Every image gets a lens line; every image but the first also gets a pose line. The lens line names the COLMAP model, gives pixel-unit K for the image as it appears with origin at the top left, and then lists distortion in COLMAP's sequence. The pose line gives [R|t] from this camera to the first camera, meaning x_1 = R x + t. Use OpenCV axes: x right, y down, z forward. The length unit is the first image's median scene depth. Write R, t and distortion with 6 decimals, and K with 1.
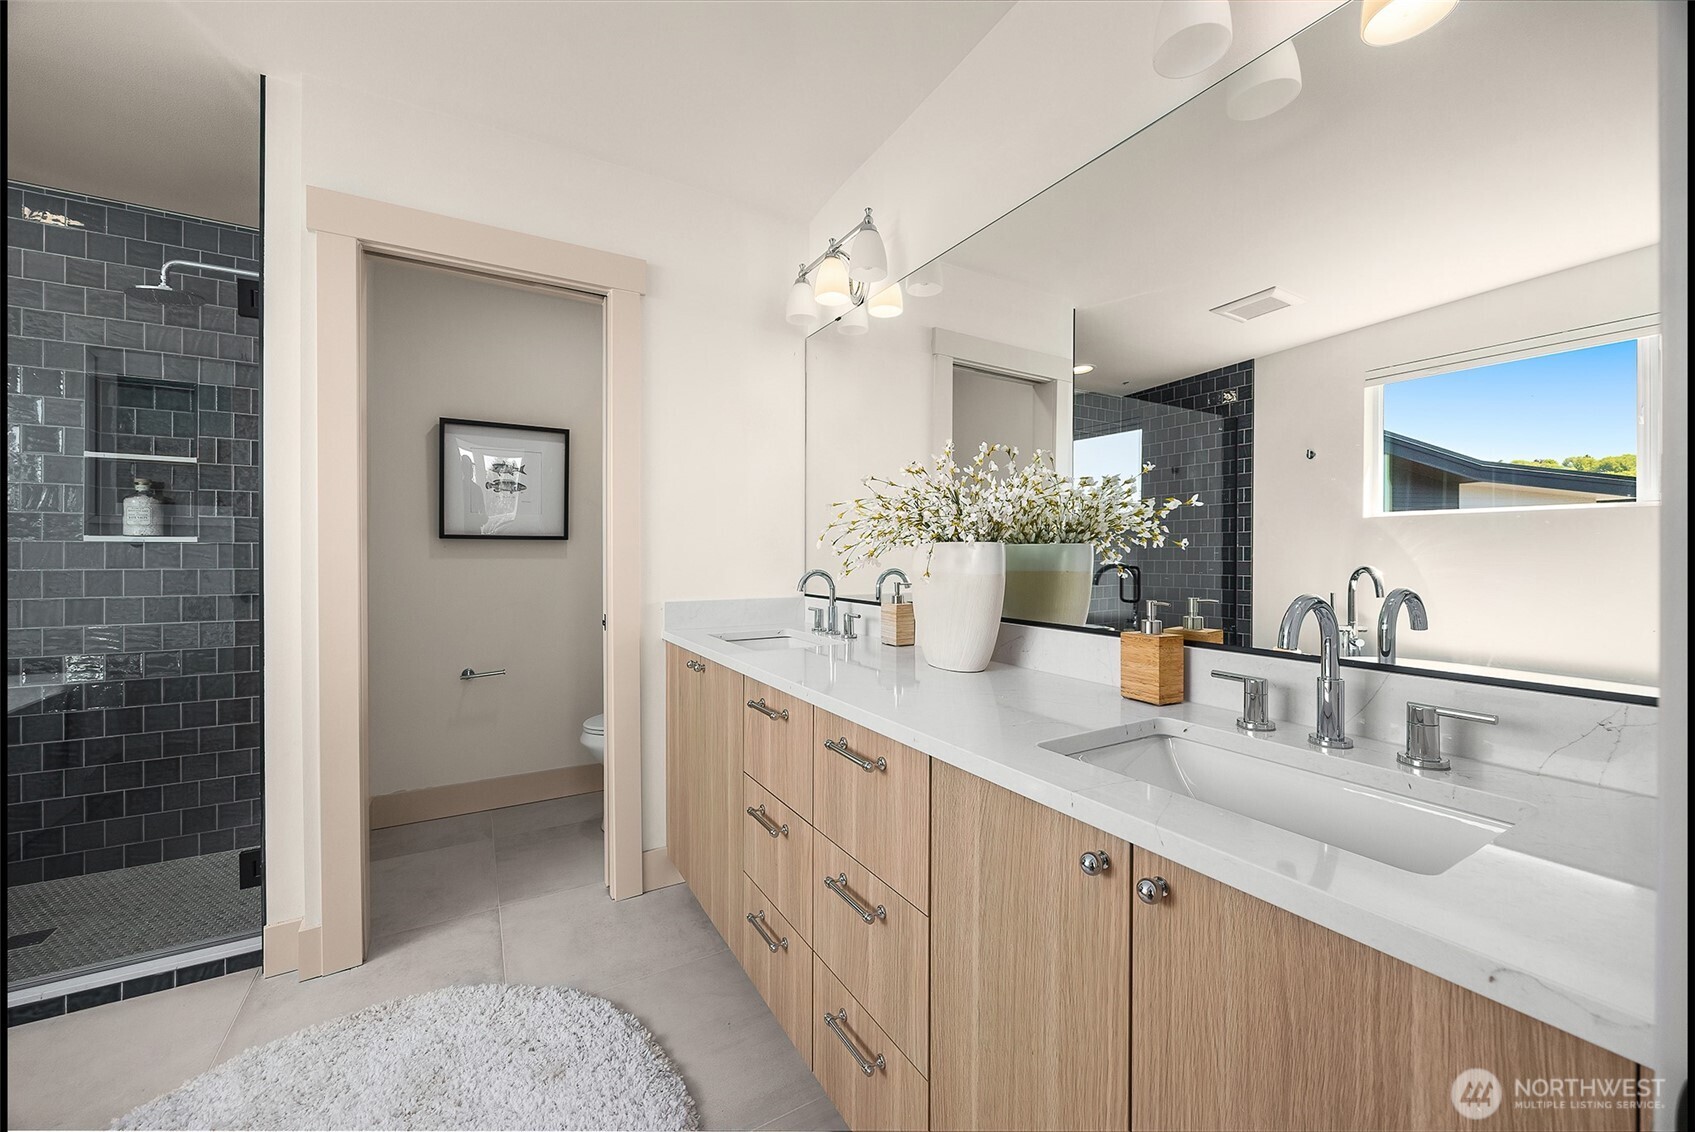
lens RADIAL K [[655.2, 0, 845.5], [0, 655.2, 554.5], [0, 0, 1]] dist [0.002438, 0.000042]
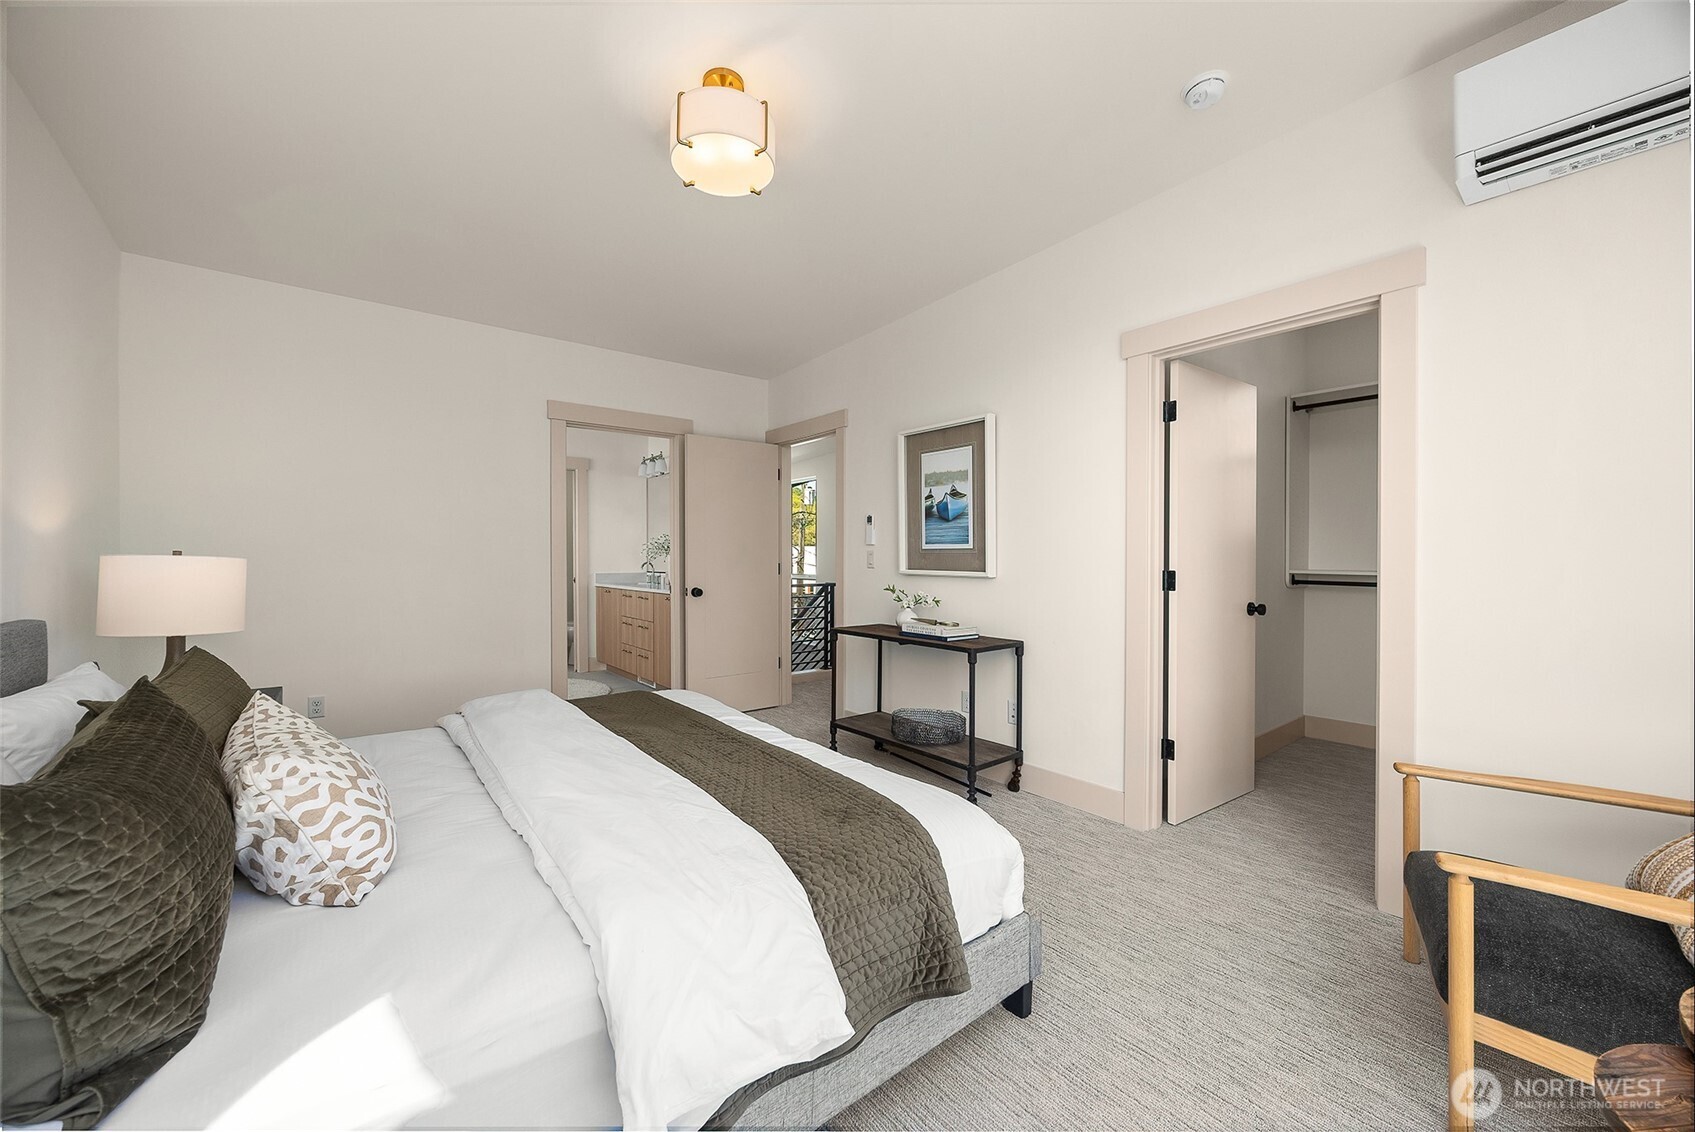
lens RADIAL K [[655.2, 0, 843.6], [0, 655.2, 552.3], [0, 0, 1]] dist [0.002438, 0.000042]
pose [[0.990706, -0.004142, 0.135955, 0.442088], [0.002833, 0.999948, 0.009818, -0.049299], [-0.135989, -0.009341, 0.990666, -2.128771]]
